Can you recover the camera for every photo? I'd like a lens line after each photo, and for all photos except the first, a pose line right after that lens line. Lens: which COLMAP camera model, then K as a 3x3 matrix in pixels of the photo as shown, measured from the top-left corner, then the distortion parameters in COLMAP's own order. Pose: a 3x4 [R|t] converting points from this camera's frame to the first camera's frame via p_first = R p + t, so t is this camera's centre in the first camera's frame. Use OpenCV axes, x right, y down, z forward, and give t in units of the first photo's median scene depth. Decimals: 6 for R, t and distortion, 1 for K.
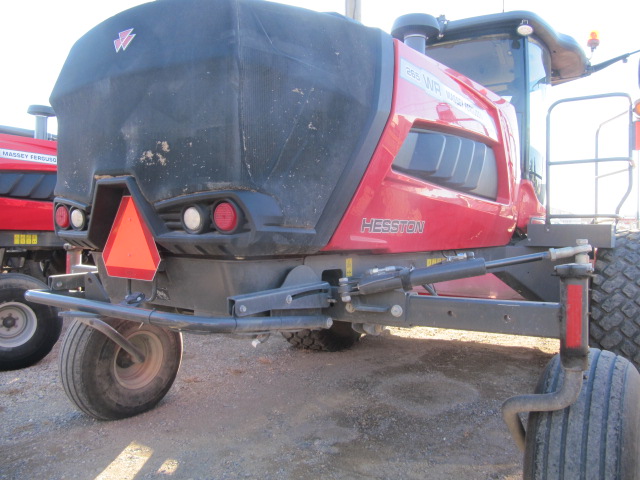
lens RADIAL K [[526.4, 0, 320.0], [0, 526.4, 240.0], [0, 0, 1]] dist [-0.057873, 0.035010]
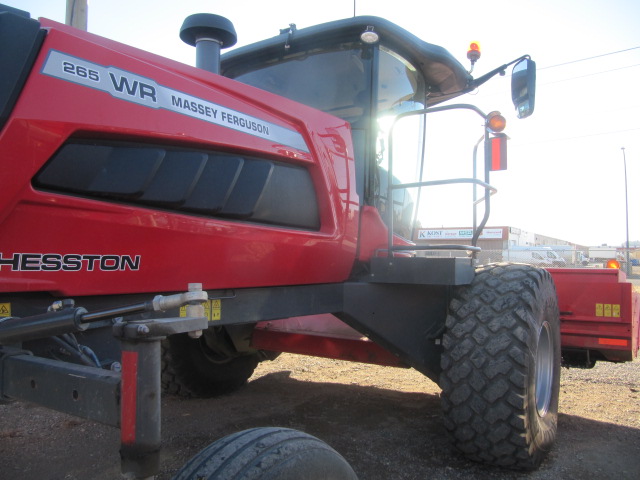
lens RADIAL K [[526.4, 0, 320.0], [0, 526.4, 240.0], [0, 0, 1]] dist [-0.057873, 0.035010]
pose [[0.999989, -0.002278, -0.004004, 0.335664], [0.002048, 0.998392, -0.056651, -0.009549], [0.004127, 0.056642, 0.998386, 0.138849]]
